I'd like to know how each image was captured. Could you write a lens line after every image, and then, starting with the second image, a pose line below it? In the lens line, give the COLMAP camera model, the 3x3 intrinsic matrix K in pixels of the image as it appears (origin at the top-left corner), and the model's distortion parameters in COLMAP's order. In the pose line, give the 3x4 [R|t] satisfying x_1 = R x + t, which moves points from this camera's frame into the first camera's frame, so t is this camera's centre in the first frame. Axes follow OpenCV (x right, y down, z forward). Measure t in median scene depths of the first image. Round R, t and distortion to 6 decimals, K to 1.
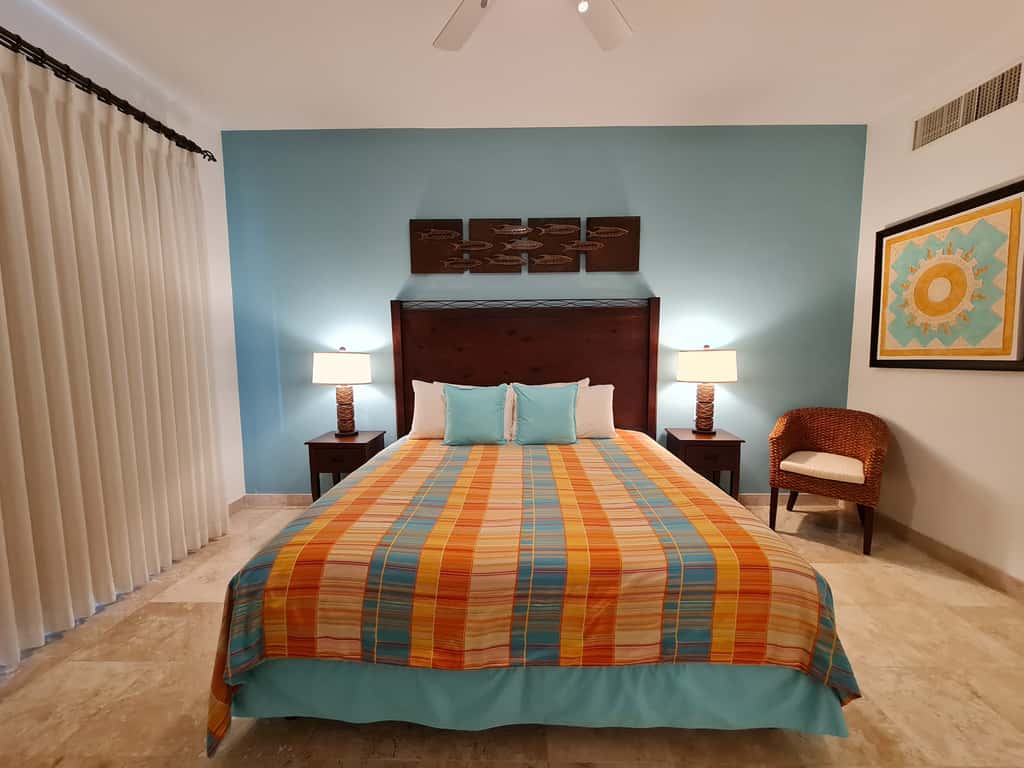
lens RADIAL K [[422.4, 0, 514.6], [0, 422.4, 385.4], [0, 0, 1]] dist [-0.000186, 0.000039]
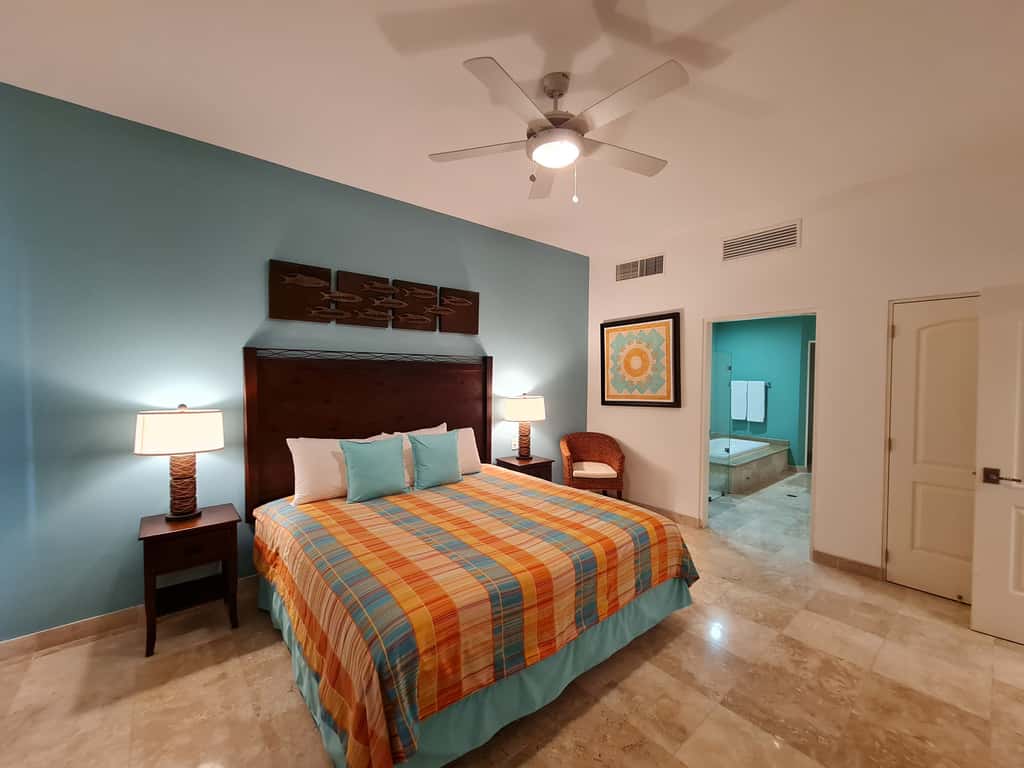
lens RADIAL K [[430.4, 0, 512.0], [0, 430.4, 384.0], [0, 0, 1]] dist [0.000578, 0.000056]
pose [[0.742215, -0.005865, 0.670137, -0.530863], [0.055241, 0.997094, -0.052456, -0.057674], [-0.667882, 0.075953, 0.740382, -0.000674]]
